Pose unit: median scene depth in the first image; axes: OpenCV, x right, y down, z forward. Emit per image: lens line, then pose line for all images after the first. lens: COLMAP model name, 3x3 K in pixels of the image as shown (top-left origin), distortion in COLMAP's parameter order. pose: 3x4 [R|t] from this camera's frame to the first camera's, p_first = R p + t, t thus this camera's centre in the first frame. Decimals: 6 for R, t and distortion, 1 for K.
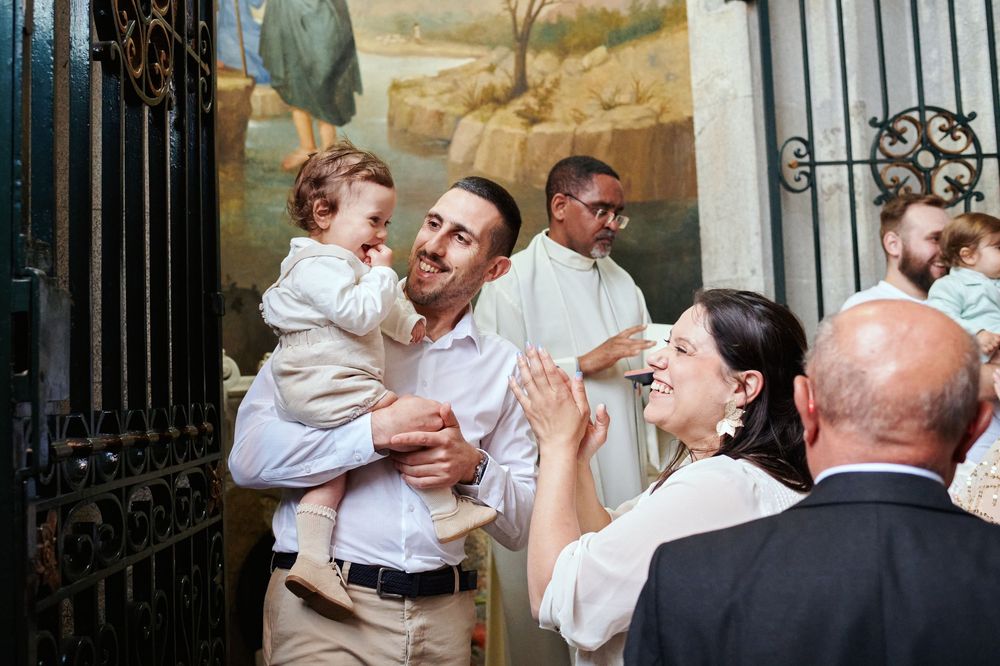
lens RADIAL K [[1005.9, 0, 496.3], [0, 1005.9, 330.6], [0, 0, 1]] dist [-0.052913, 0.000000]
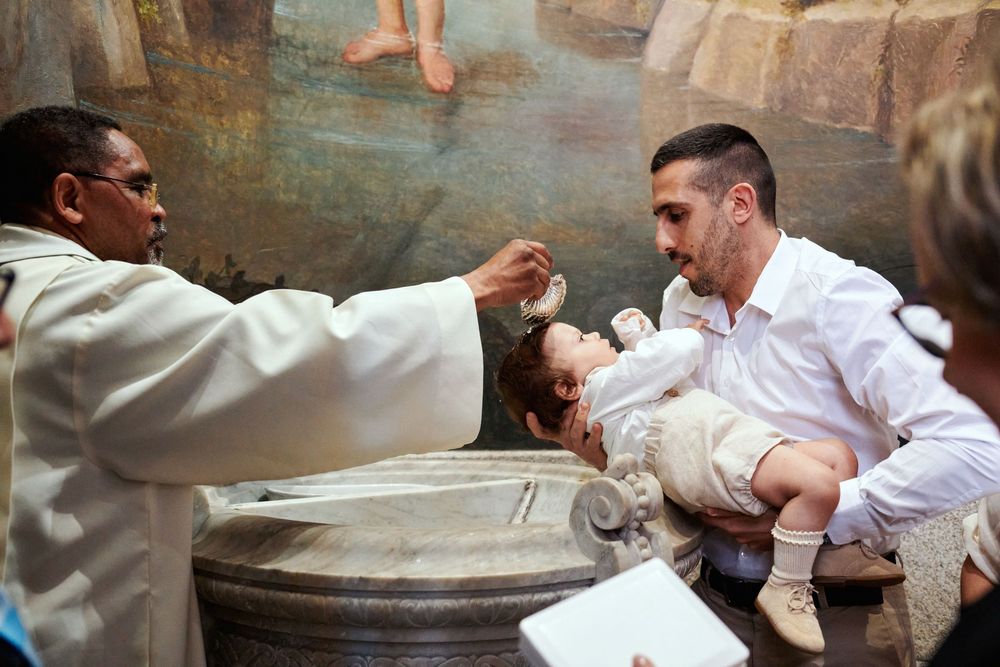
lens RADIAL K [[1005.9, 0, 503.1], [0, 1005.9, 334.0], [0, 0, 1]] dist [-0.052913, 0.000000]
pose [[0.995721, 0.058989, -0.071132, -0.077919], [-0.056966, 0.997921, 0.030140, -0.035456], [0.072762, -0.025959, 0.997011, 0.448867]]
